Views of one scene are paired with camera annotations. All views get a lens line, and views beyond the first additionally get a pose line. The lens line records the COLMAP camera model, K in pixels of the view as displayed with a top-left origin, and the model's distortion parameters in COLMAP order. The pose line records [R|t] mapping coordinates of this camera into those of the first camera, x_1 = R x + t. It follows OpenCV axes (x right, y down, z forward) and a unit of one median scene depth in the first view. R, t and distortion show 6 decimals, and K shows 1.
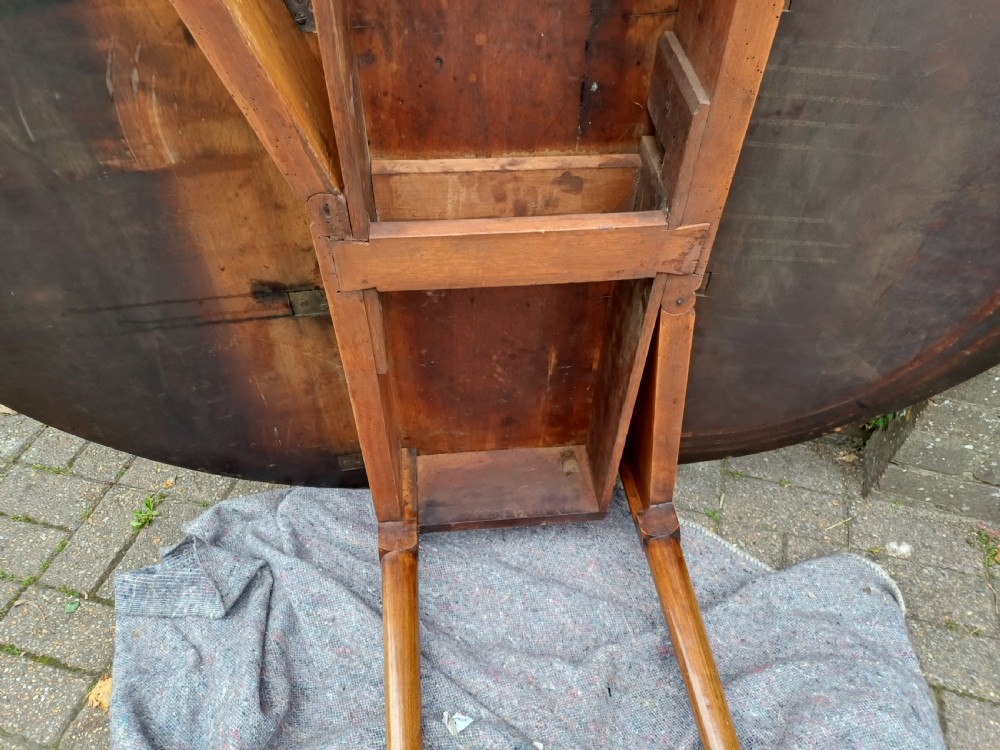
lens RADIAL K [[743.8, 0, 495.9], [0, 743.8, 378.4], [0, 0, 1]] dist [0.048943, -0.048387]
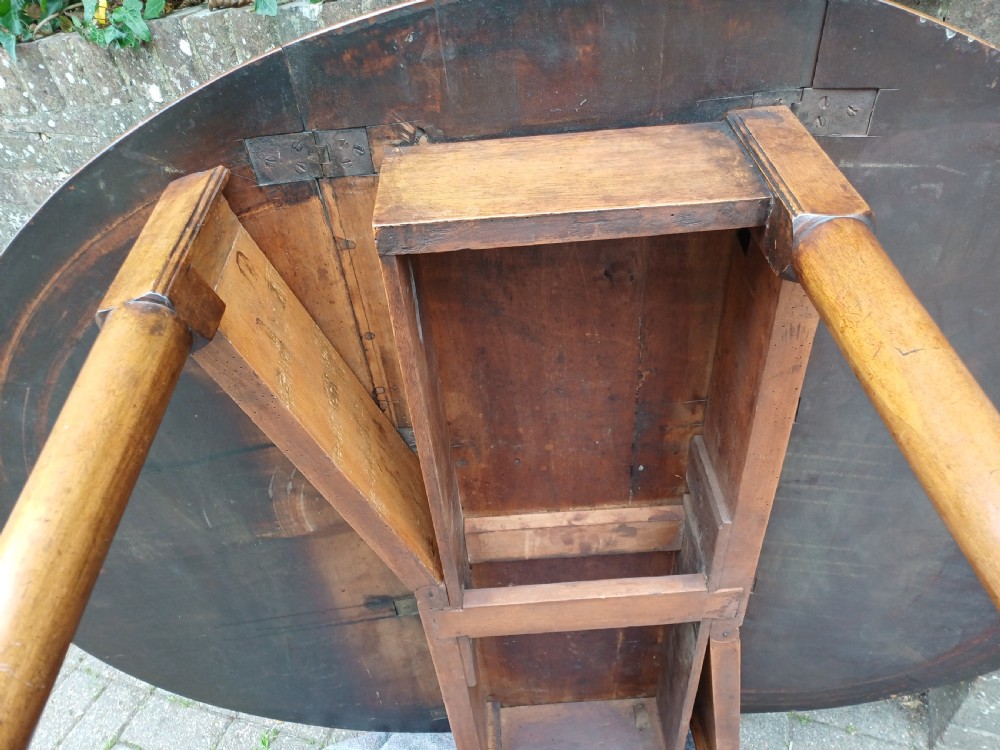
lens RADIAL K [[743.8, 0, 506.8], [0, 743.8, 352.8], [0, 0, 1]] dist [0.048943, -0.048387]
pose [[0.995647, -0.023735, -0.090127, 0.021892], [0.009700, 0.988167, -0.153077, -0.347961], [0.092694, 0.151536, 0.984096, -0.243041]]
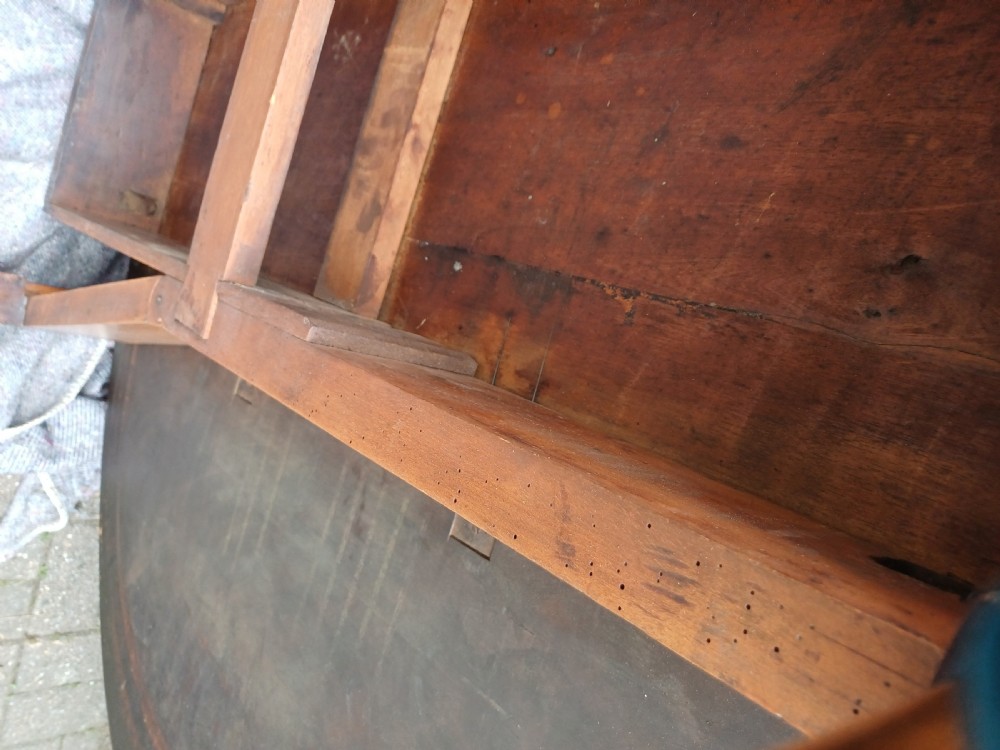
lens RADIAL K [[743.8, 0, 505.2], [0, 743.8, 391.7], [0, 0, 1]] dist [0.048943, -0.048387]
pose [[-0.356109, 0.934334, 0.014377, 0.193053], [-0.932480, -0.354321, -0.070260, -0.377705], [-0.060552, -0.038426, 0.997425, 0.247812]]
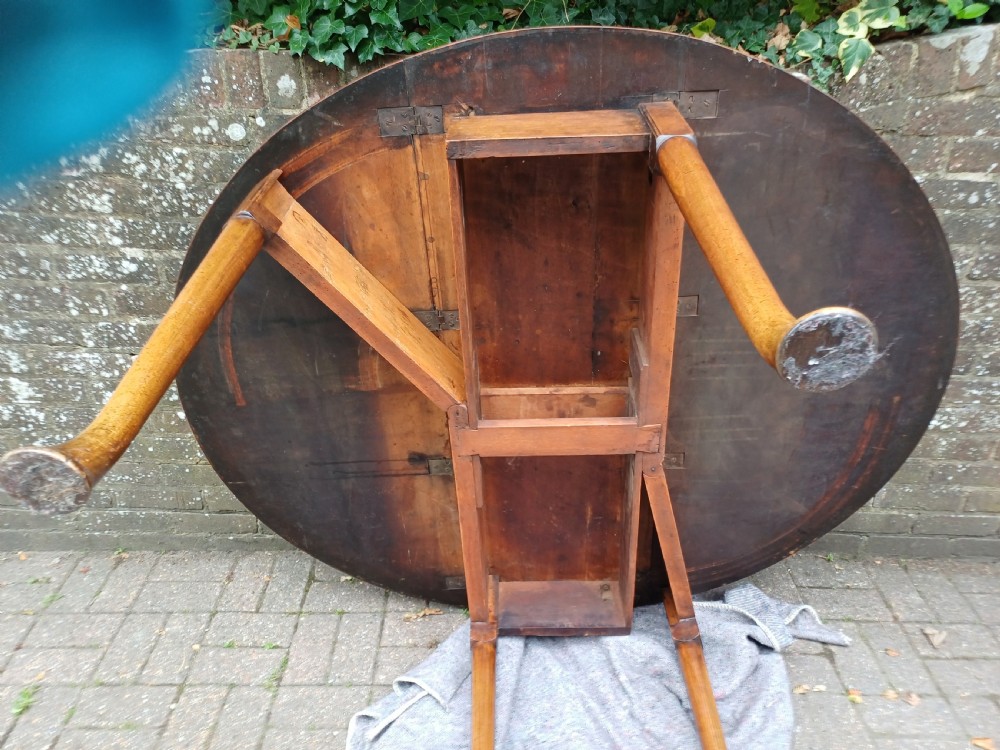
lens RADIAL K [[743.8, 0, 491.0], [0, 743.8, 358.9], [0, 0, 1]] dist [0.048943, -0.048387]
pose [[0.989153, 0.013359, -0.146279, 0.120614], [-0.056505, 0.953831, -0.294981, 0.172978], [0.135585, 0.300047, 0.944240, -0.717351]]
